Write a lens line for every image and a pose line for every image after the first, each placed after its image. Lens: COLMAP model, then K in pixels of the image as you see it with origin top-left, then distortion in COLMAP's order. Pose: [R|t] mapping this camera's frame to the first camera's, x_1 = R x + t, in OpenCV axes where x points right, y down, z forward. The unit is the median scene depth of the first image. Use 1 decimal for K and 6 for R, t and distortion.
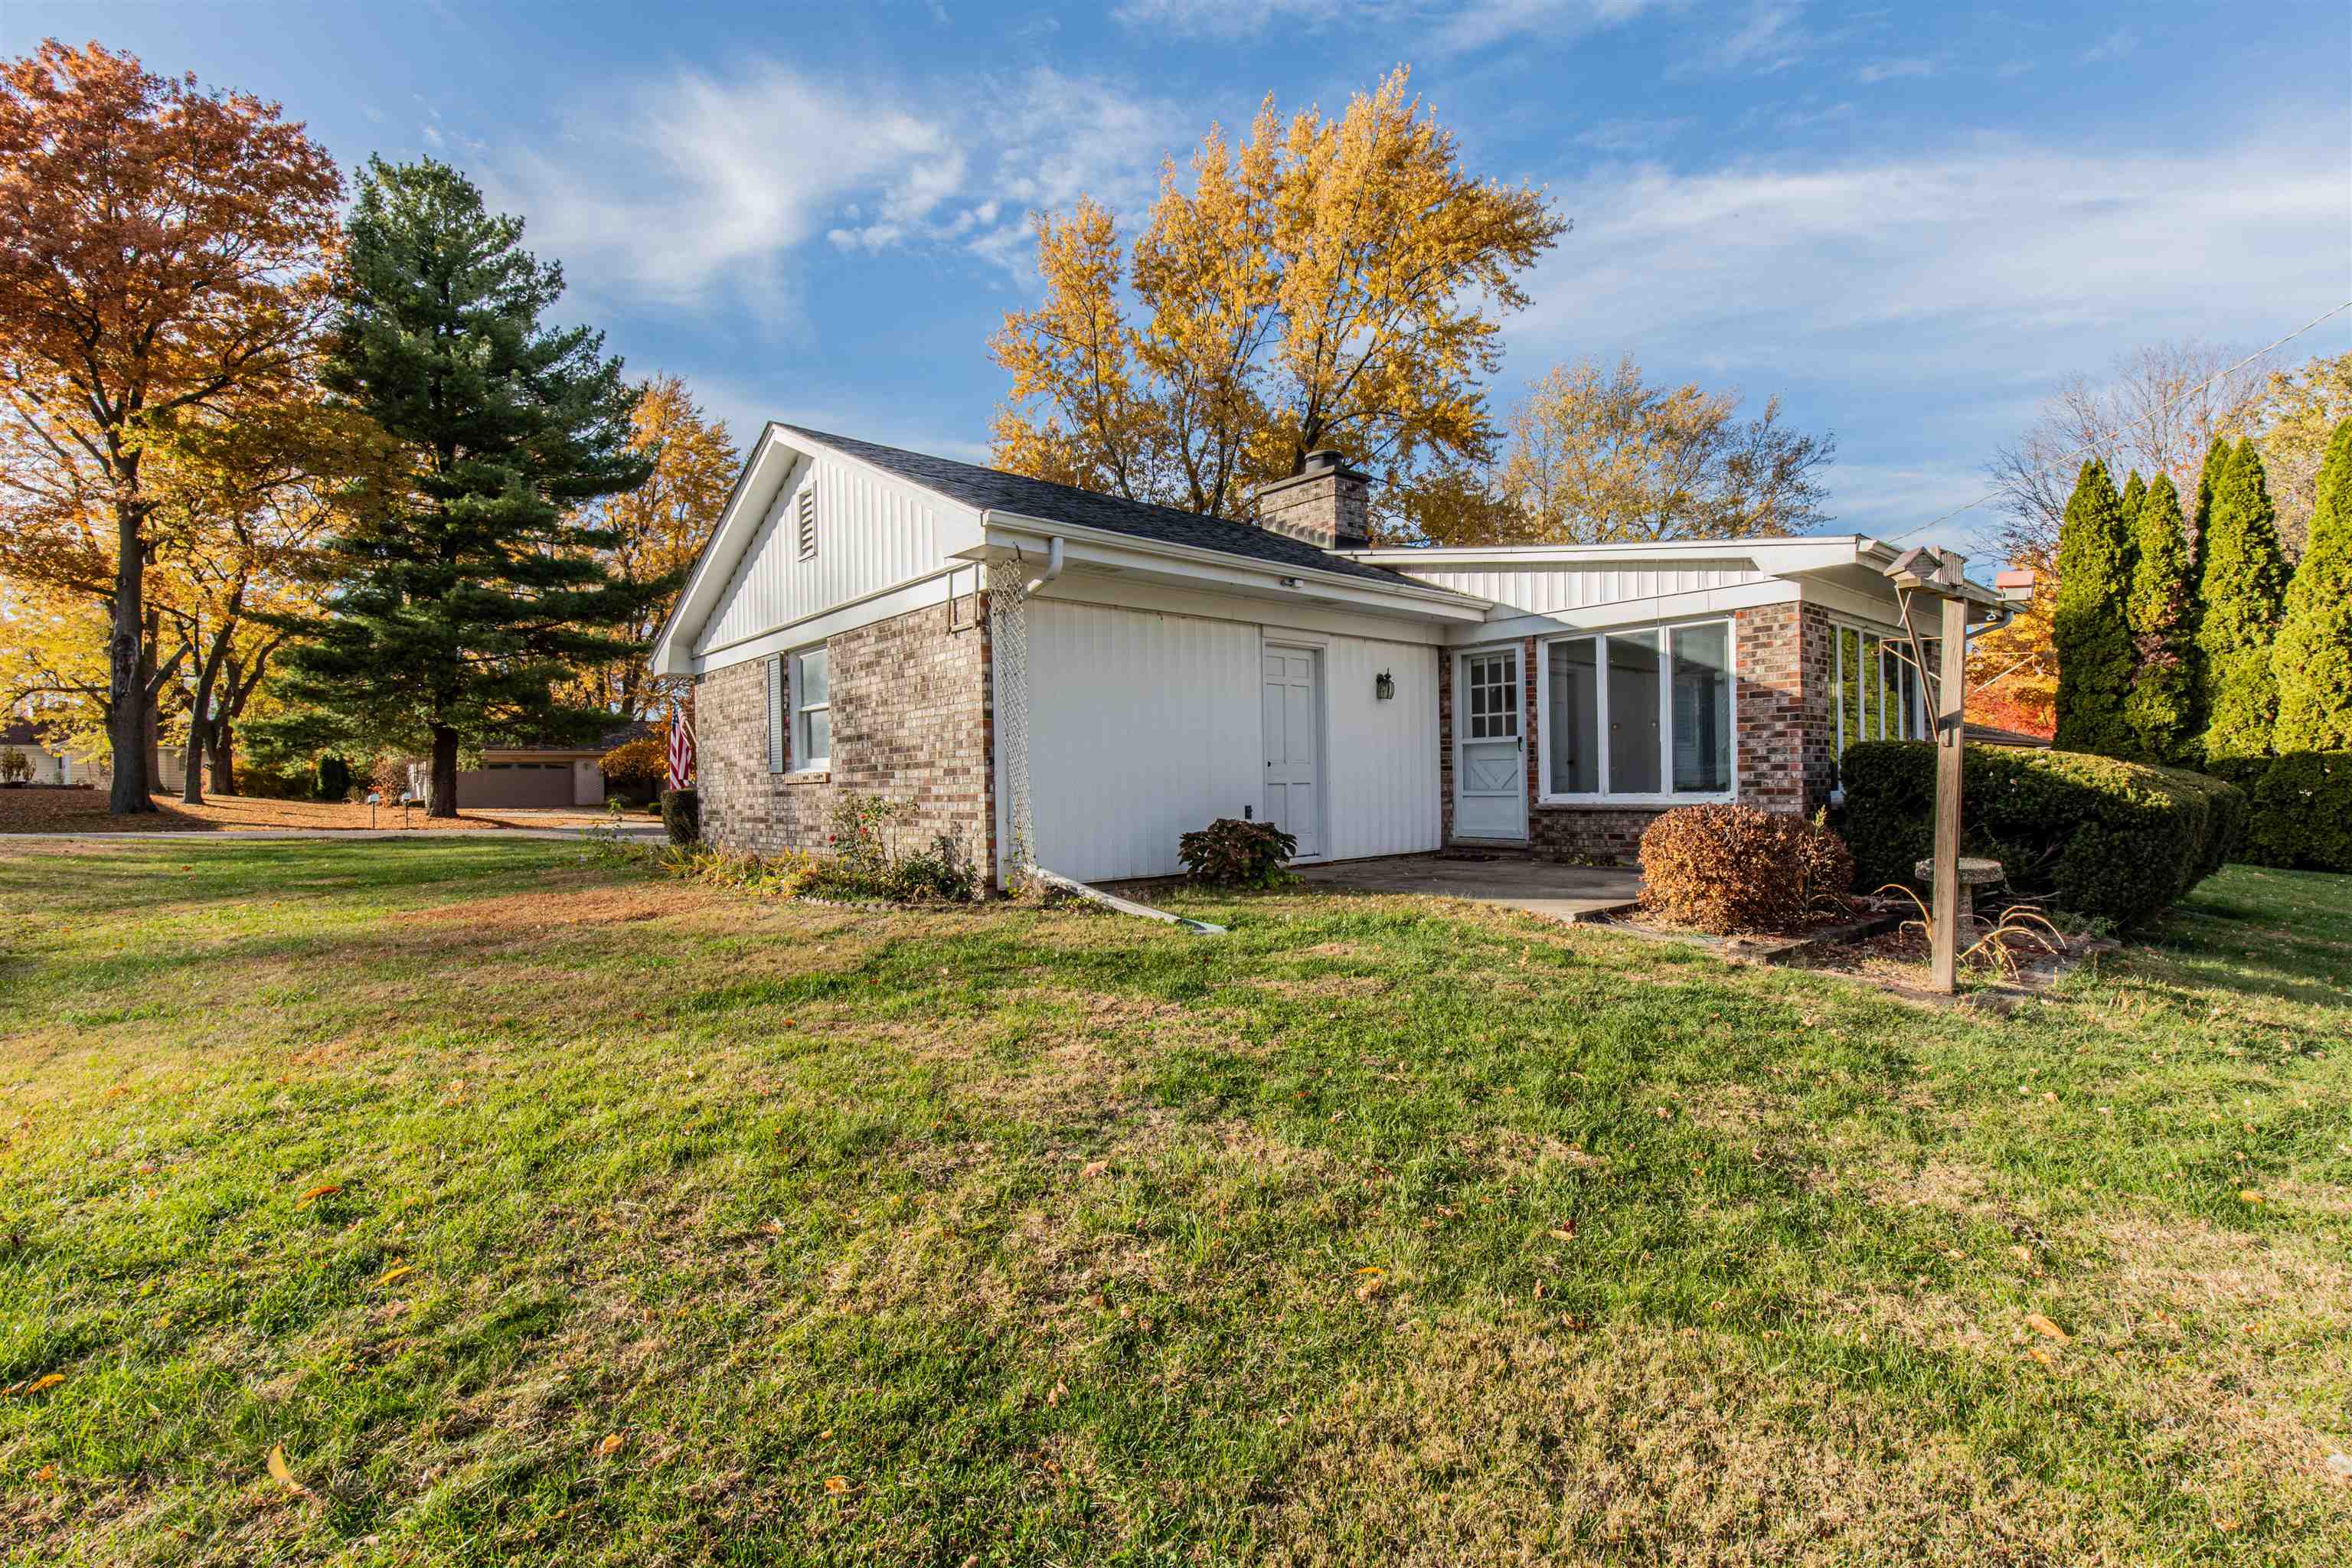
lens RADIAL K [[1057.3, 0, 1187.8], [0, 1057.3, 774.1], [0, 0, 1]] dist [0.012230, -0.003581]
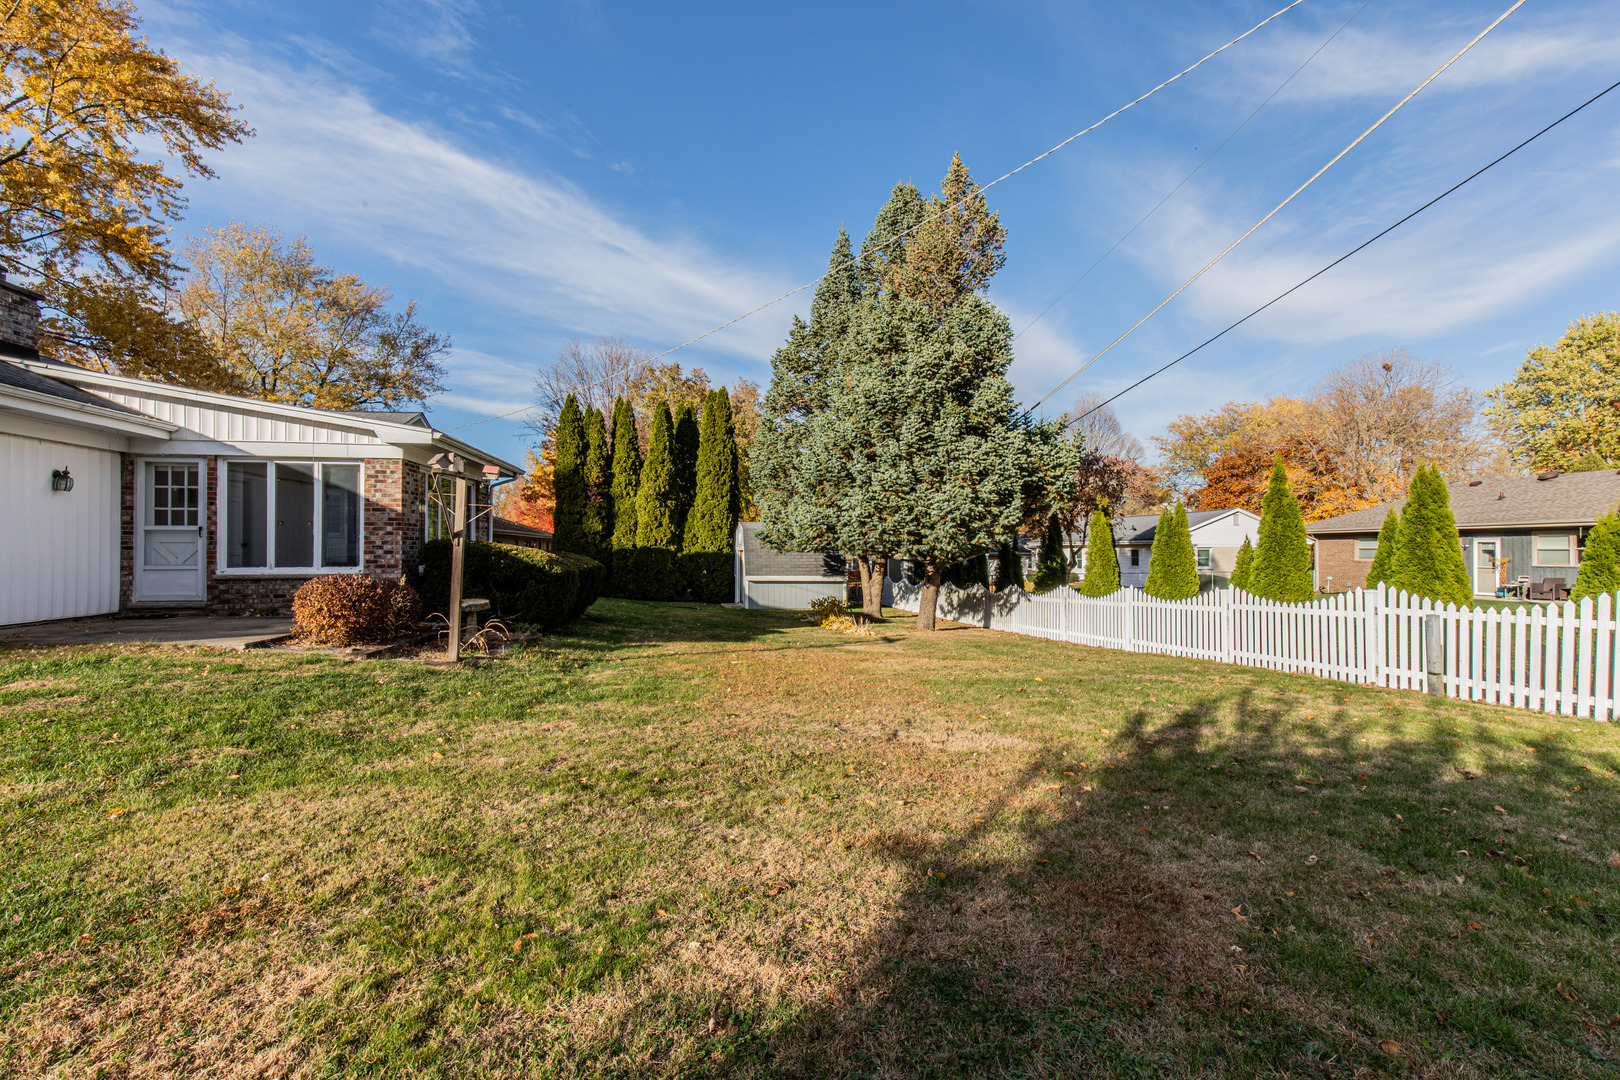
lens RADIAL K [[728.2, 0, 823.2], [0, 728.2, 544.3], [0, 0, 1]] dist [0.012230, -0.003581]
pose [[0.526469, 0.023335, 0.849874, -0.072668], [-0.014692, 0.999724, -0.018348, -0.006616], [-0.850067, -0.002827, 0.526667, -0.199051]]
